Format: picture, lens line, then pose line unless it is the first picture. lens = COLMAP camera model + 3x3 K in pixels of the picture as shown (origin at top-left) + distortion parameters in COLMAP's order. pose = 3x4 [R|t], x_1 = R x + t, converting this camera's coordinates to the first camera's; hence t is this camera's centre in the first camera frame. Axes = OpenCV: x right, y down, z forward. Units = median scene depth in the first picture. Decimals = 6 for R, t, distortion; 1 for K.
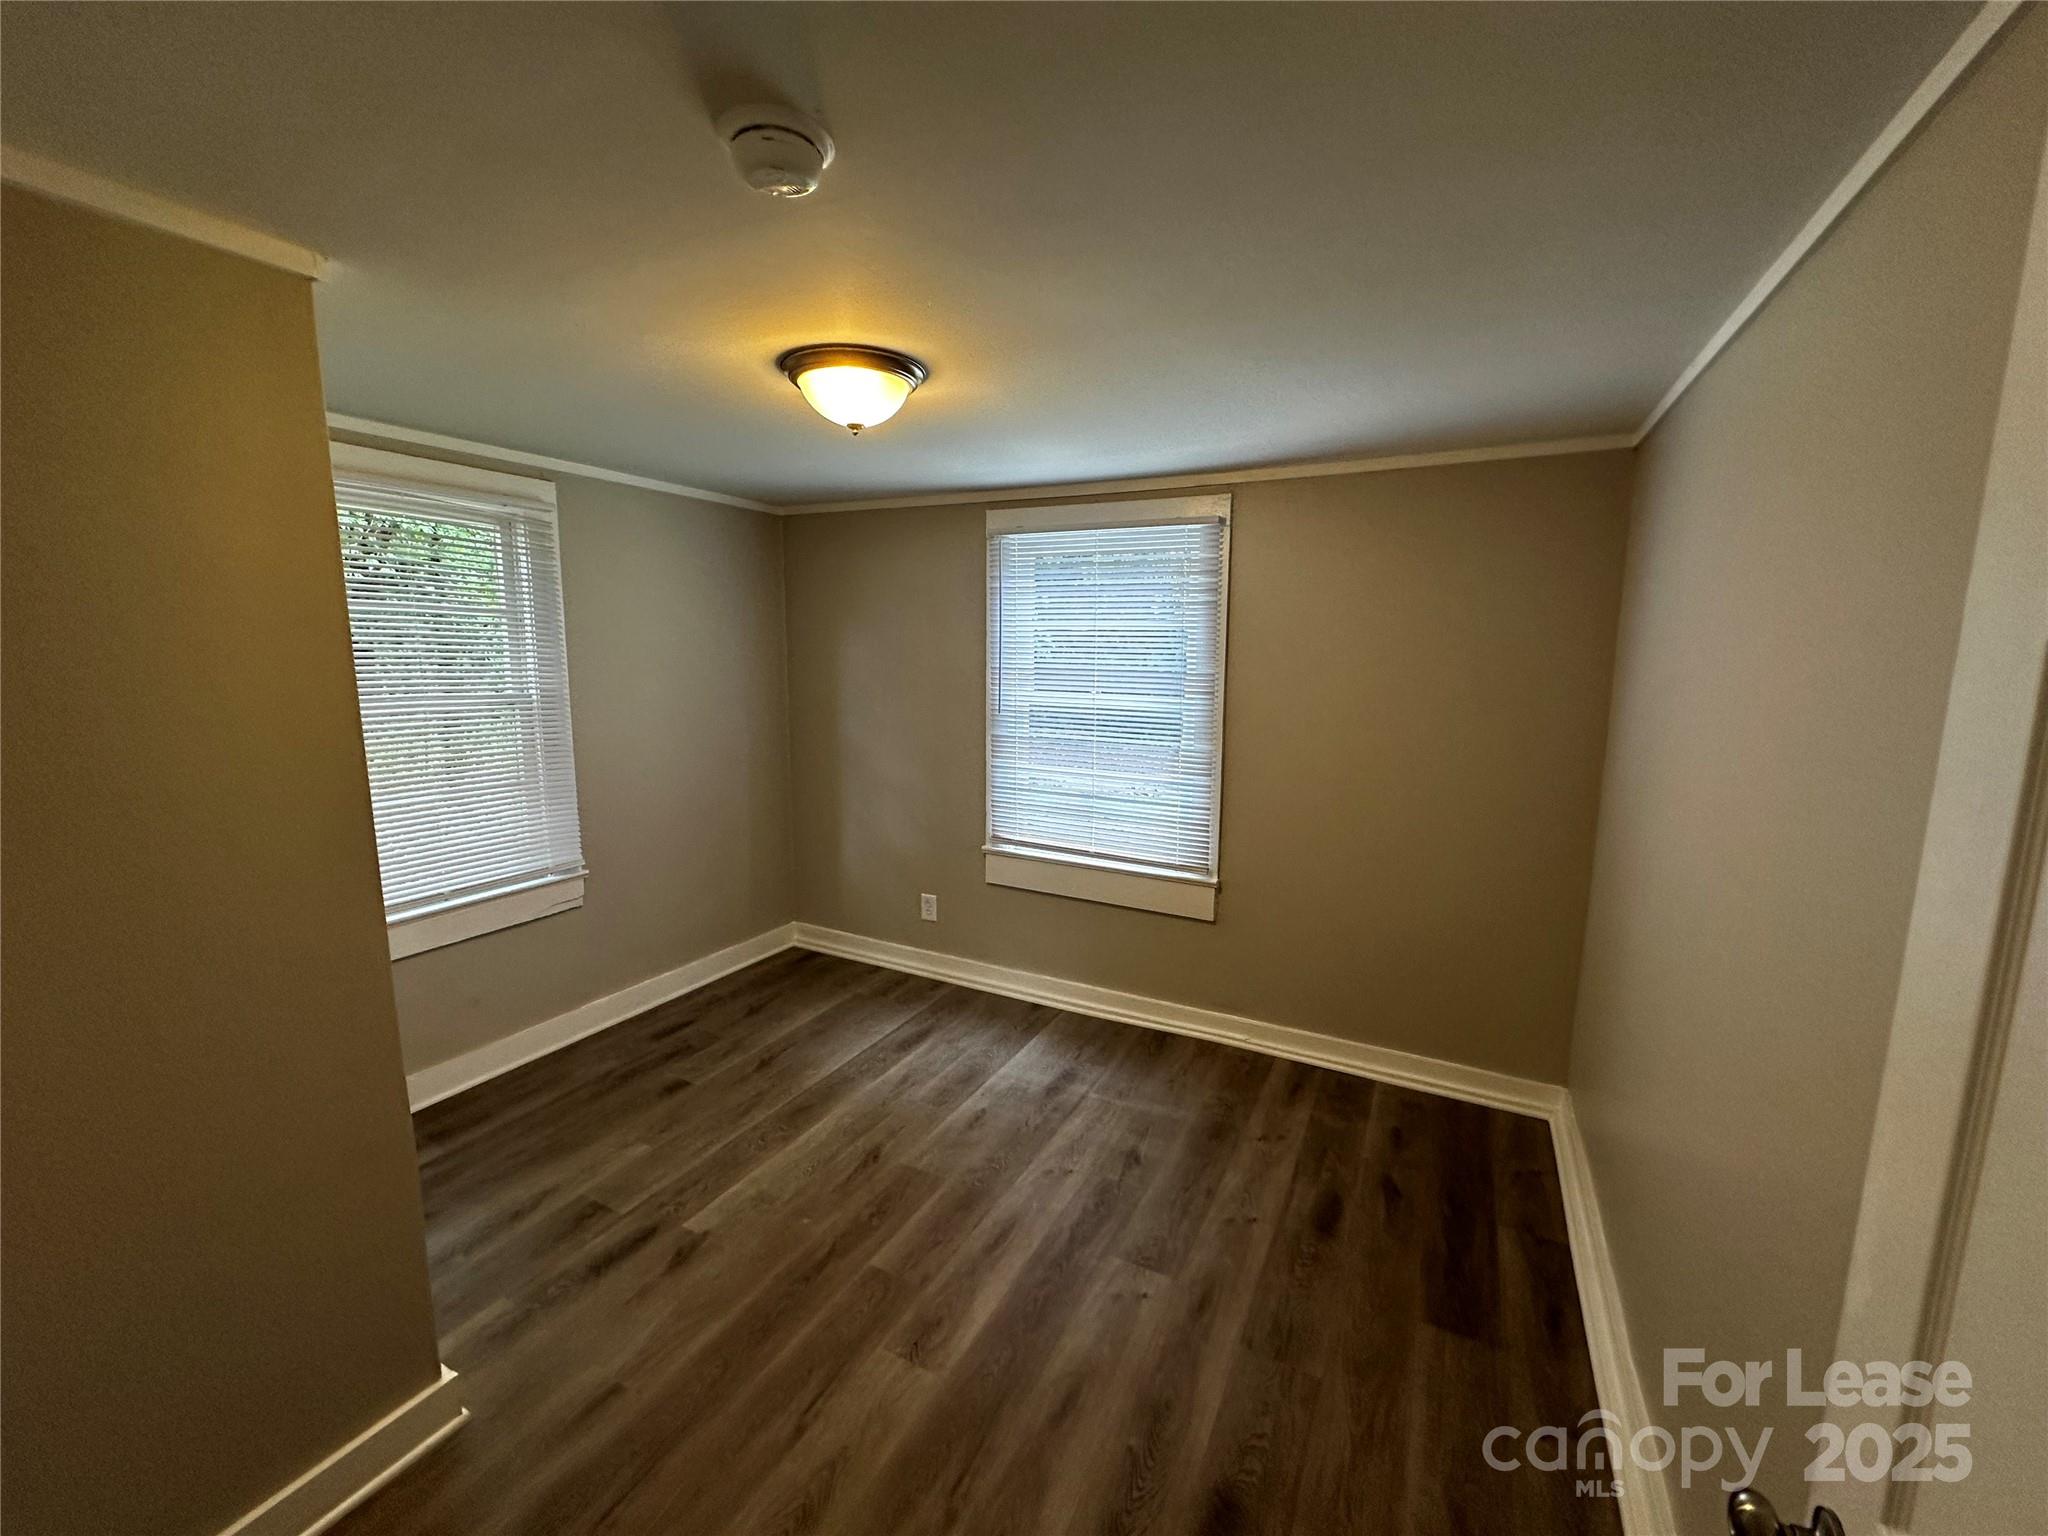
lens RADIAL K [[813.8, 0, 1016.8], [0, 813.8, 775.1], [0, 0, 1]] dist [0.001092, 0.000043]
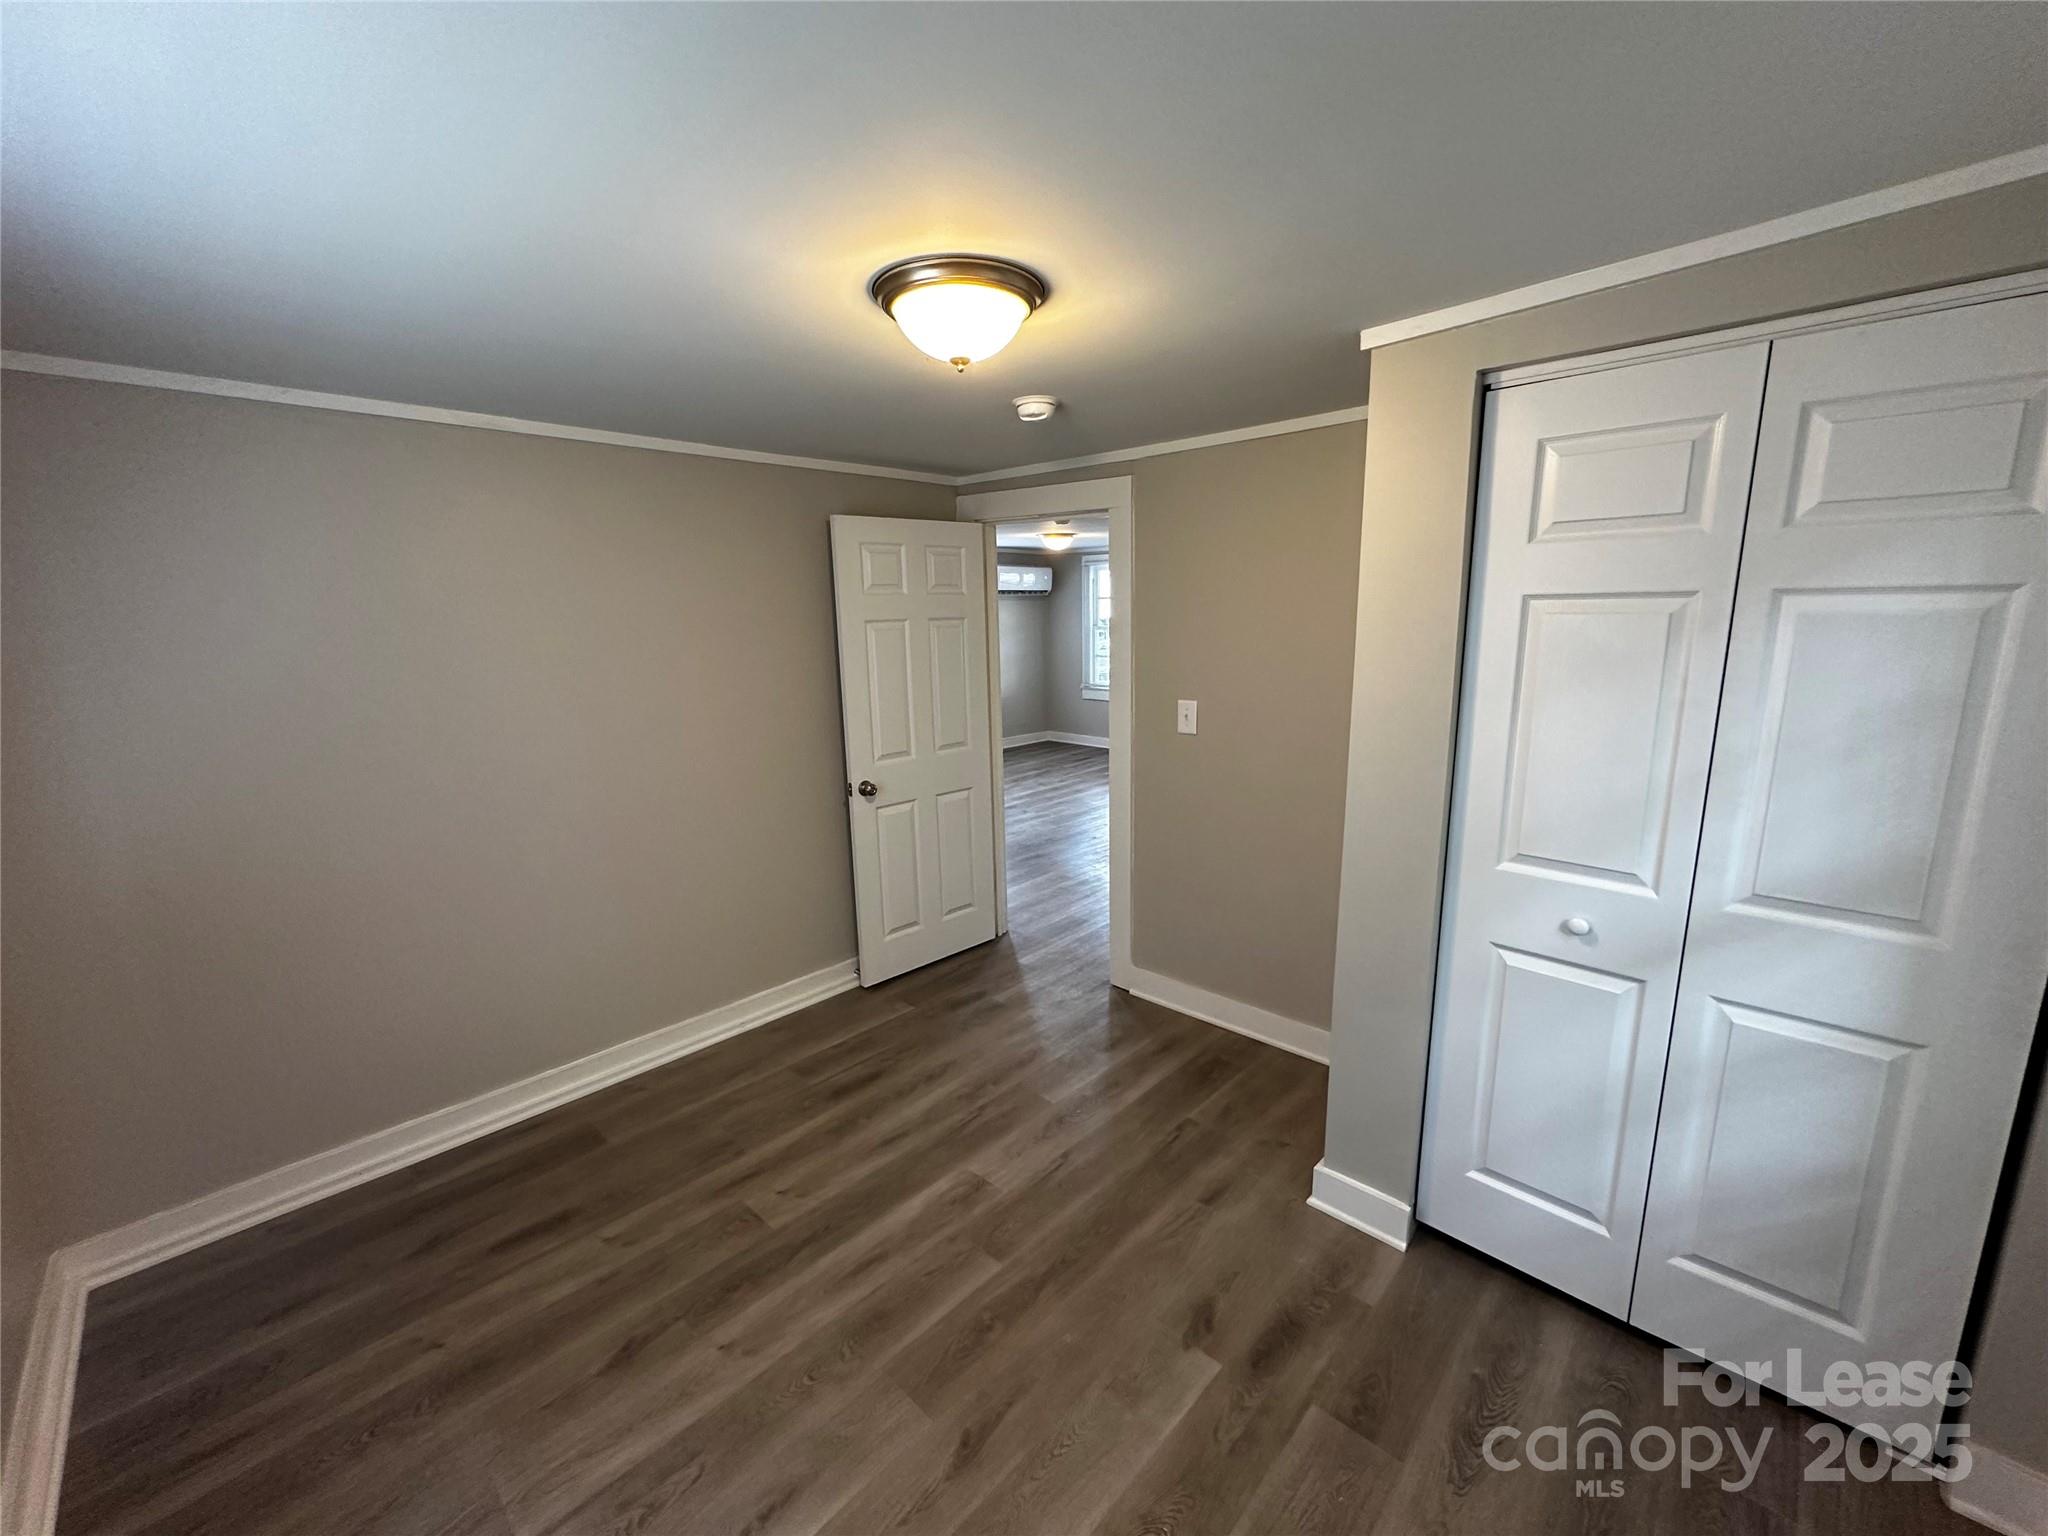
lens RADIAL K [[817.3, 0, 1024.6], [0, 817.3, 768.9], [0, 0, 1]] dist [-0.000338, -0.000081]
pose [[-0.963946, -0.034848, 0.263805, -0.370250], [0.058626, 0.939214, 0.338289, -0.237607], [-0.259558, 0.341558, -0.903309, 1.395466]]
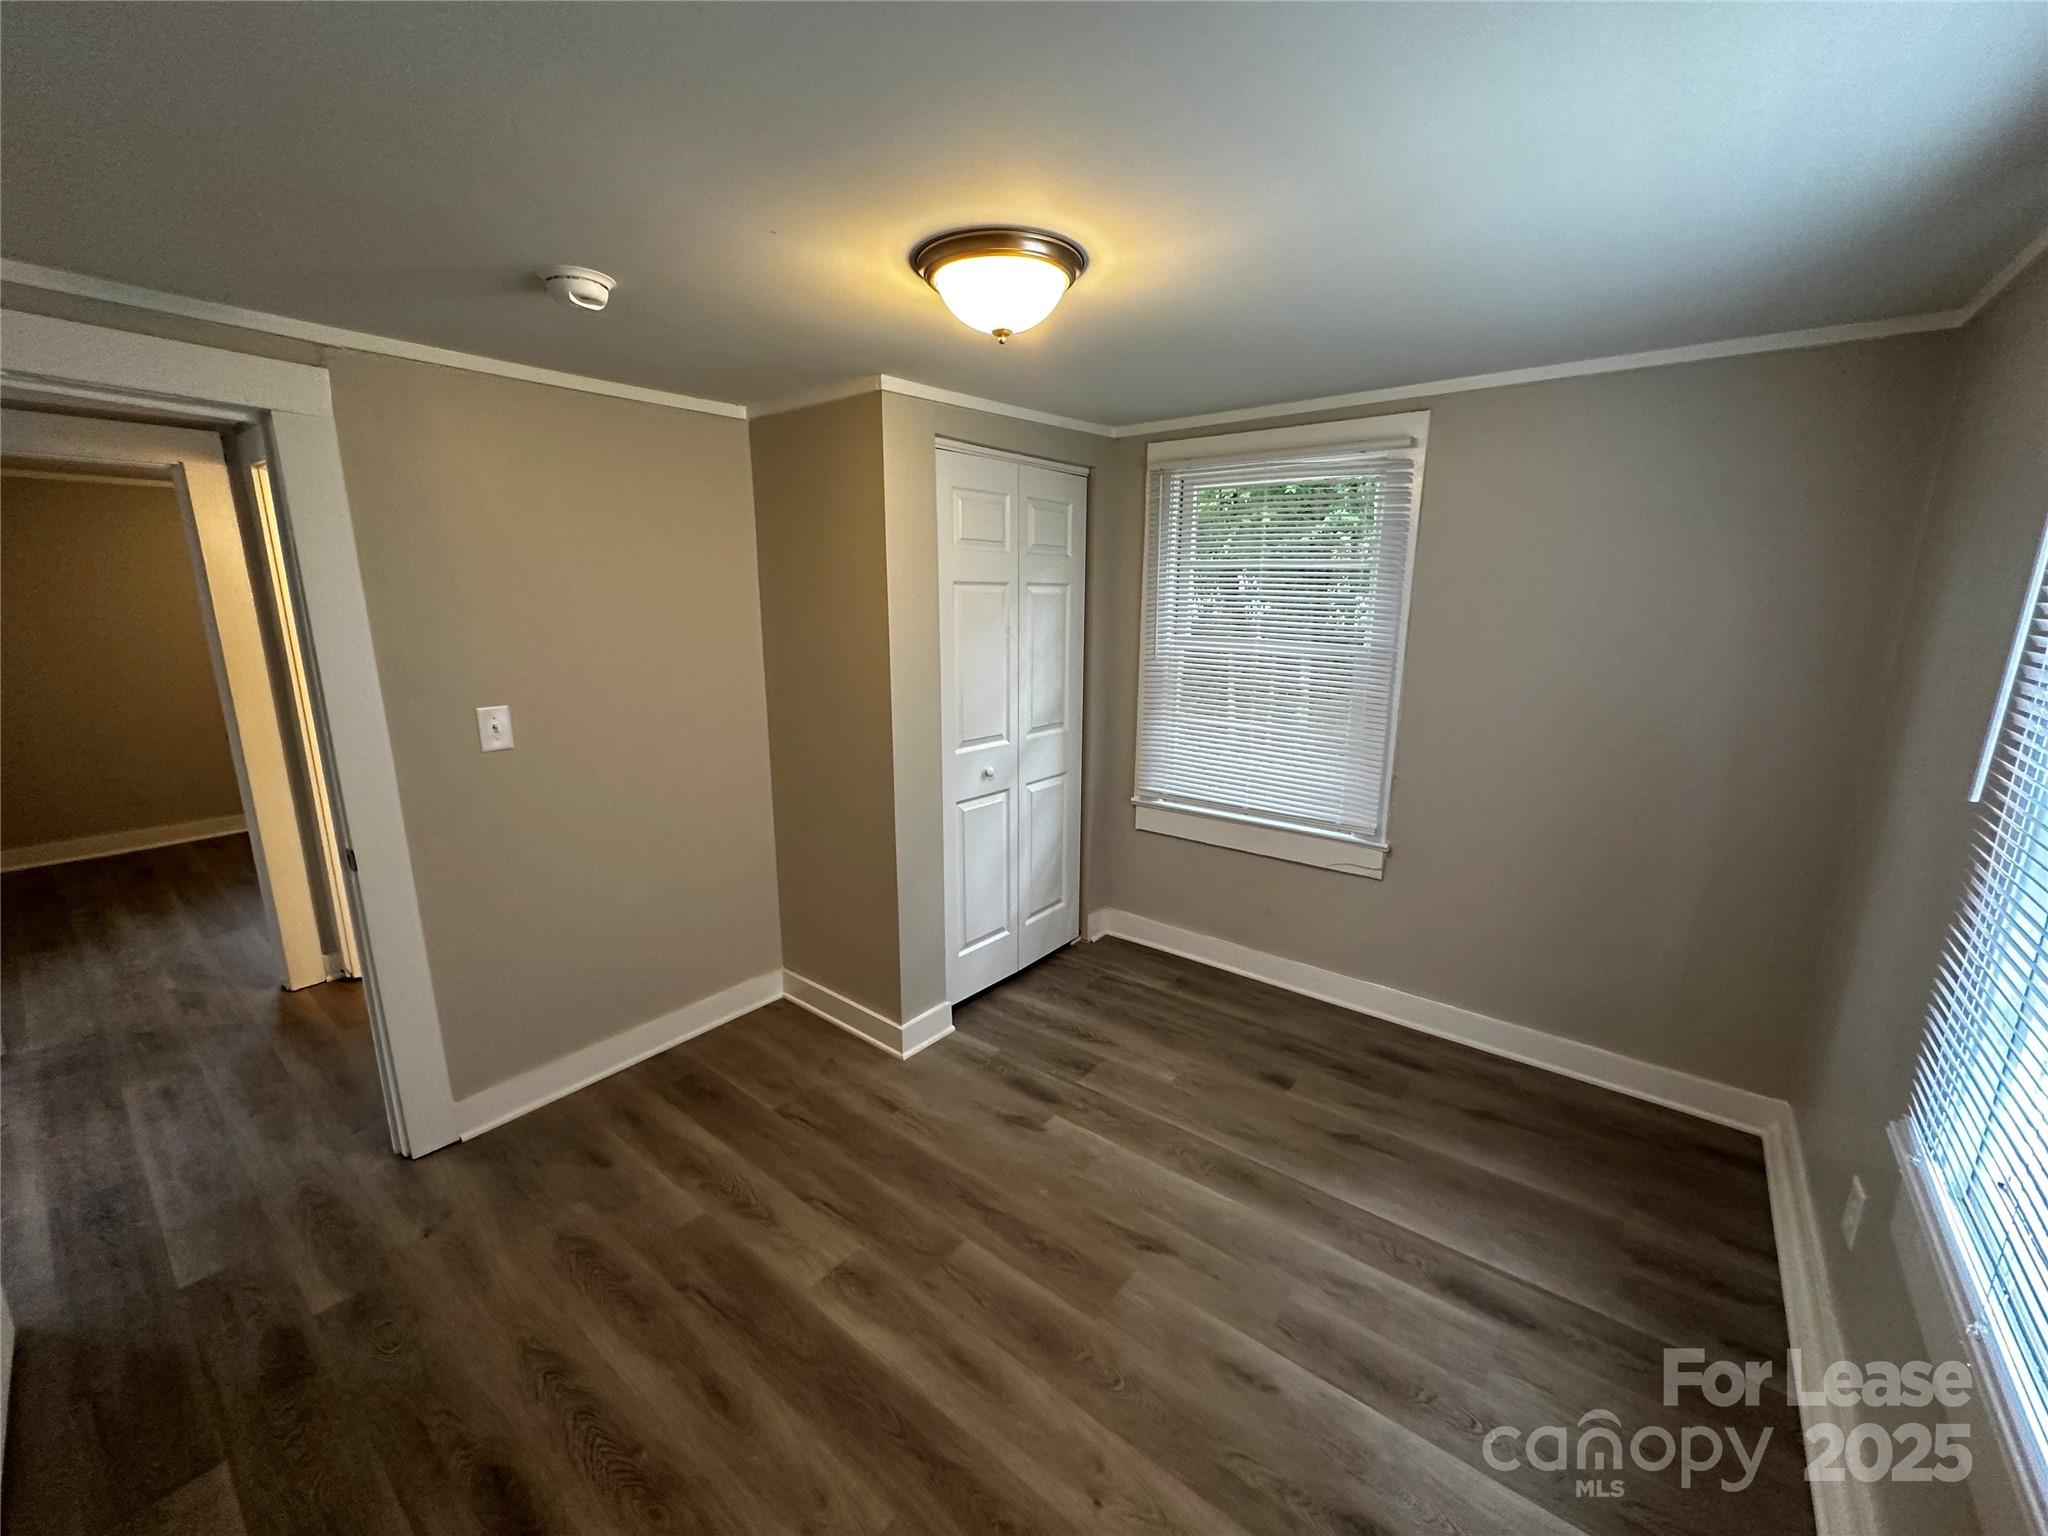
lens RADIAL K [[817.3, 0, 1024.6], [0, 817.3, 768.9], [0, 0, 1]] dist [-0.000338, -0.000081]
pose [[-0.181988, 0.201554, -0.962422, 0.524477], [-0.155365, 0.960578, 0.230547, -0.143598], [0.970949, 0.191483, -0.143499, 0.916800]]
